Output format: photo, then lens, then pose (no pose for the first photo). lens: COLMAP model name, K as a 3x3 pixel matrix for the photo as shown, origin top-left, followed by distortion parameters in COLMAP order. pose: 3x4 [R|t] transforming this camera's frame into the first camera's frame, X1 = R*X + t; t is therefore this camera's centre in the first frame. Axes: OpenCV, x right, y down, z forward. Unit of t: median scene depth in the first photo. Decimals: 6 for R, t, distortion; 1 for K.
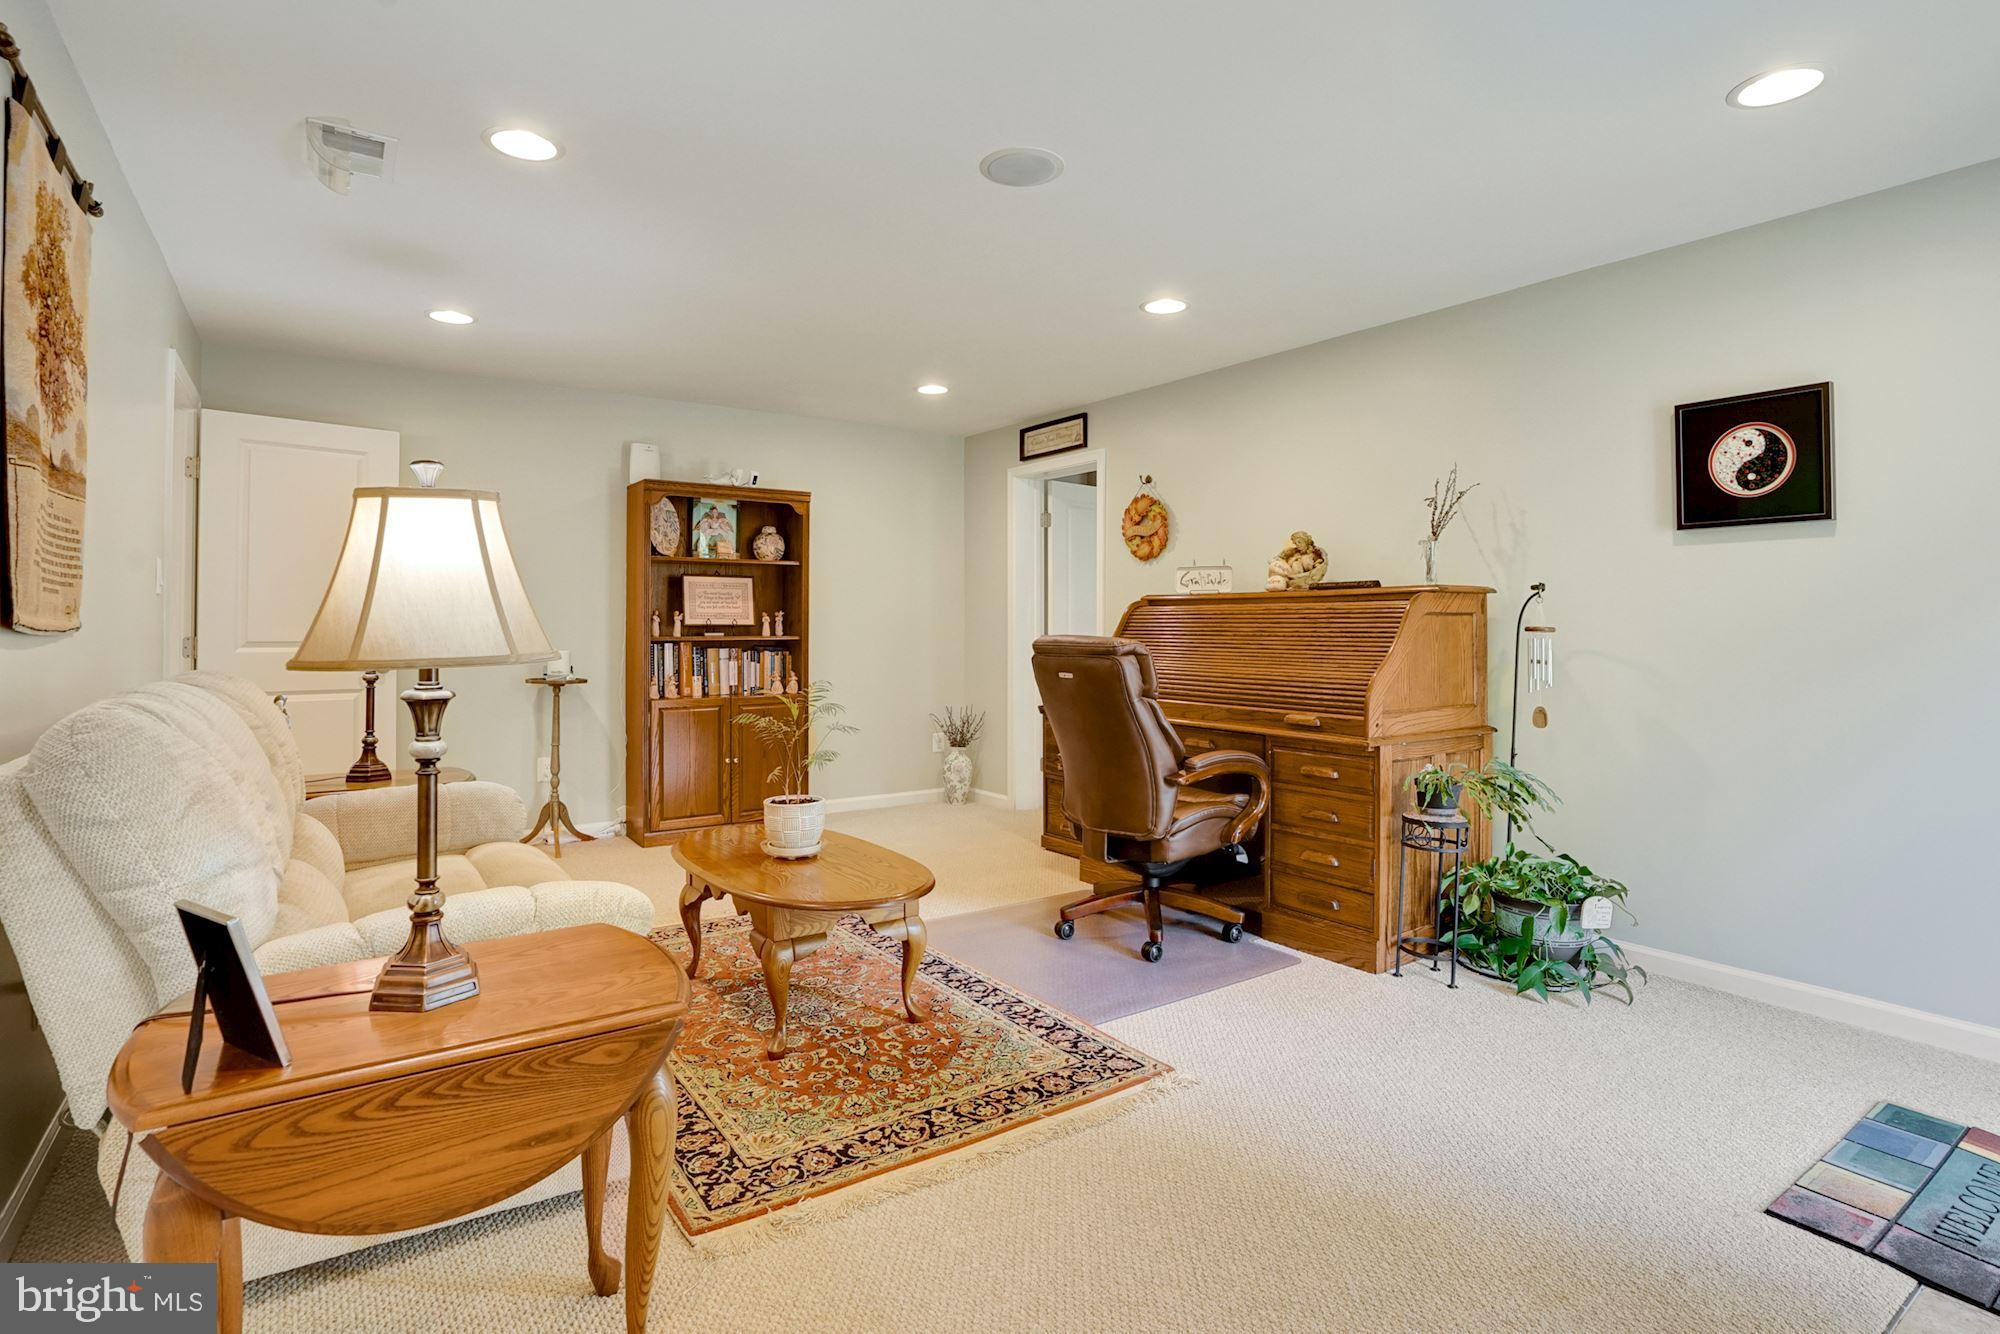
lens RADIAL K [[974.0, 0, 1000.7], [0, 974.0, 612.5], [0, 0, 1]] dist [0.000891, 0.000010]
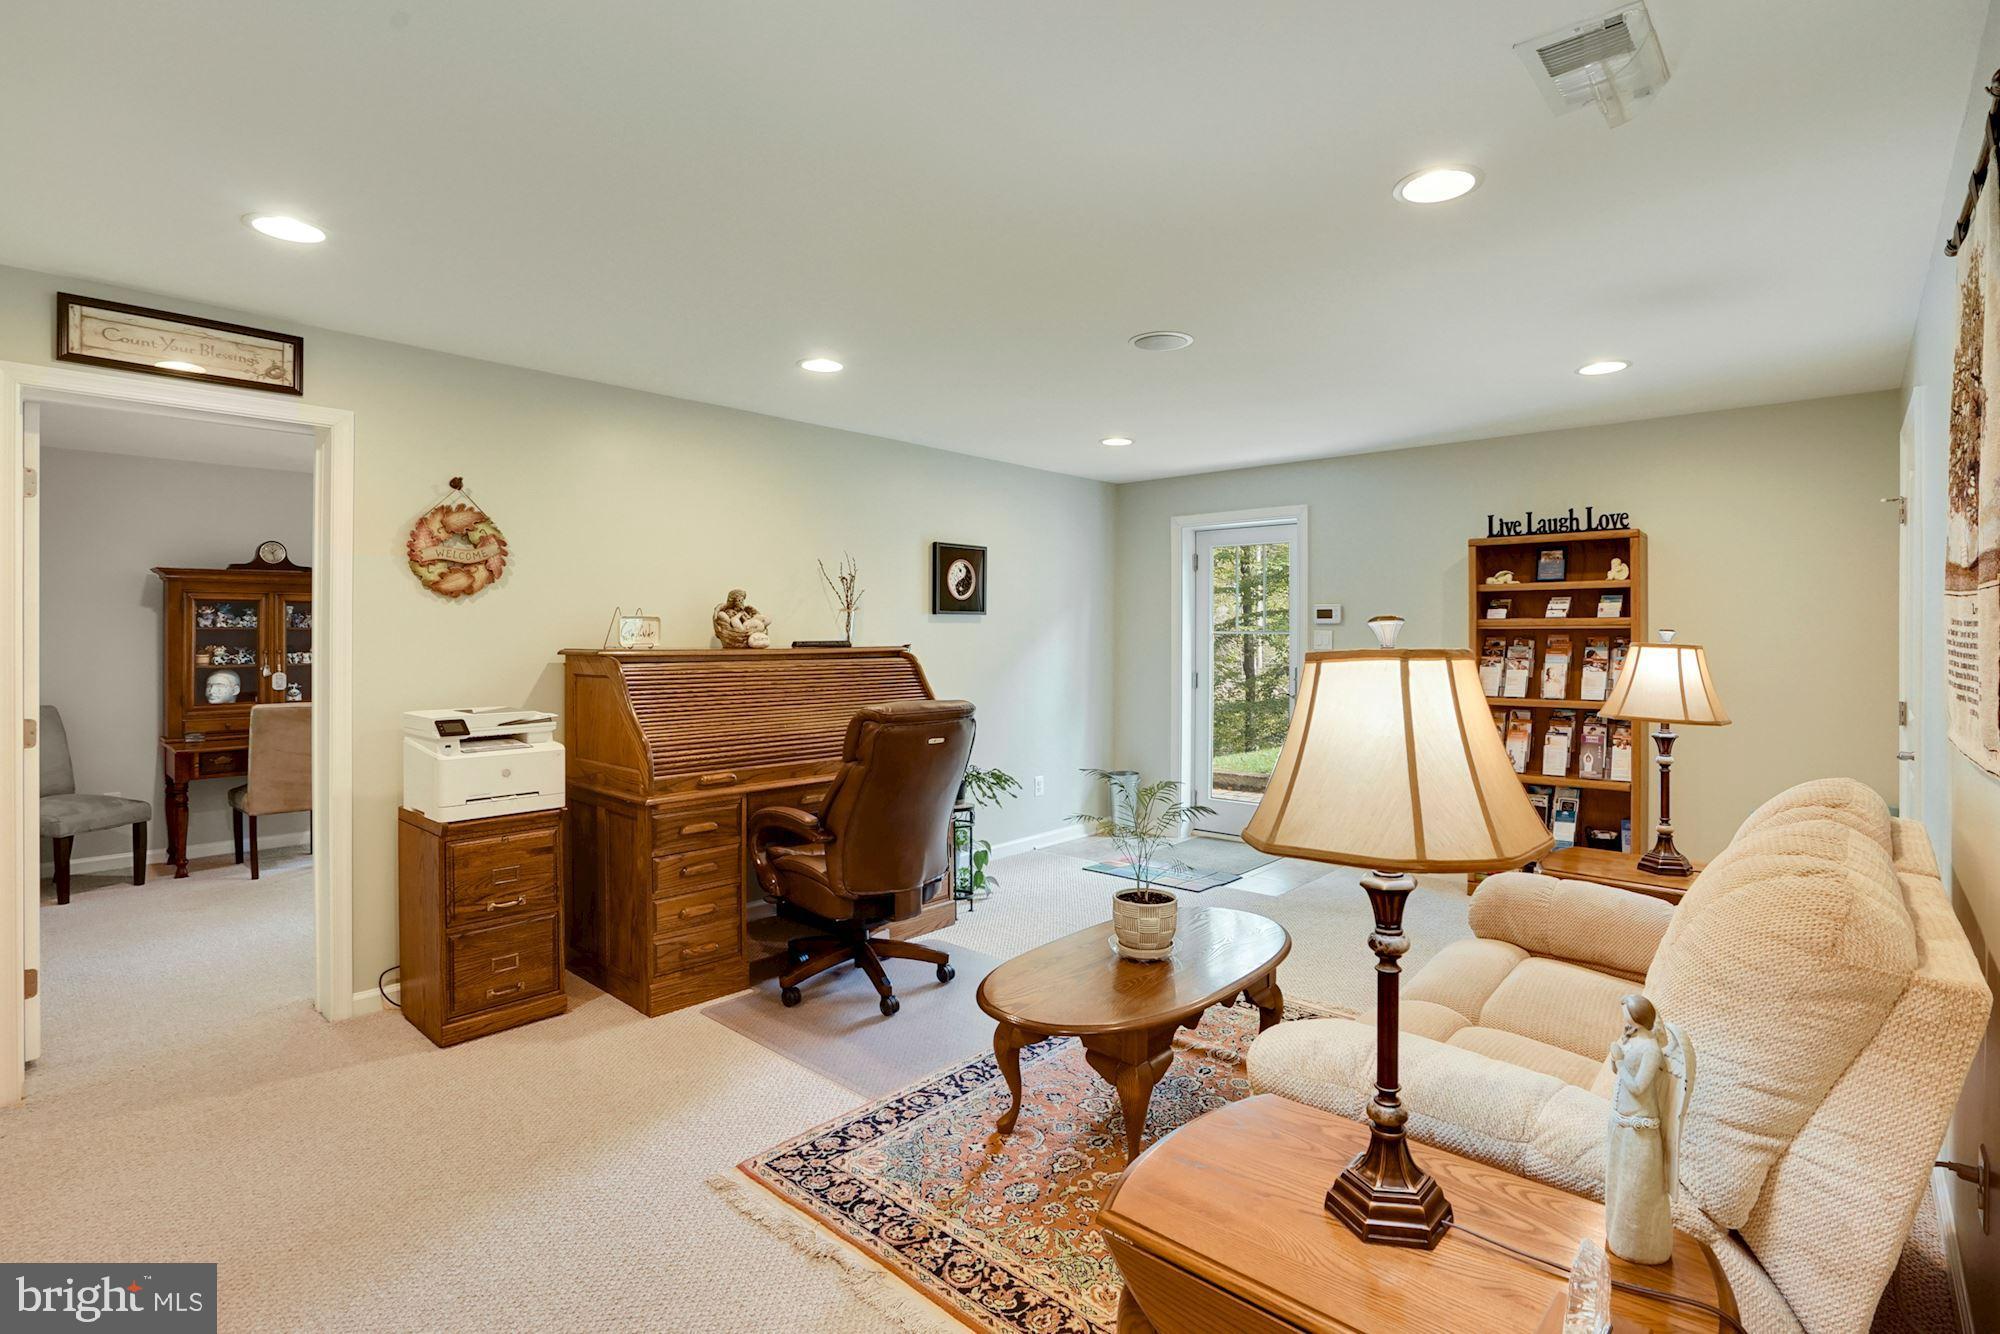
lens RADIAL K [[958.2, 0, 1001.1], [0, 958.2, 634.3], [0, 0, 1]] dist [-0.028992, 0.000044]
pose [[-0.212184, 0.001094, 0.977229, -0.810711], [-0.005458, 0.999982, -0.002305, -0.036319], [-0.977214, -0.005823, -0.212174, 1.014447]]
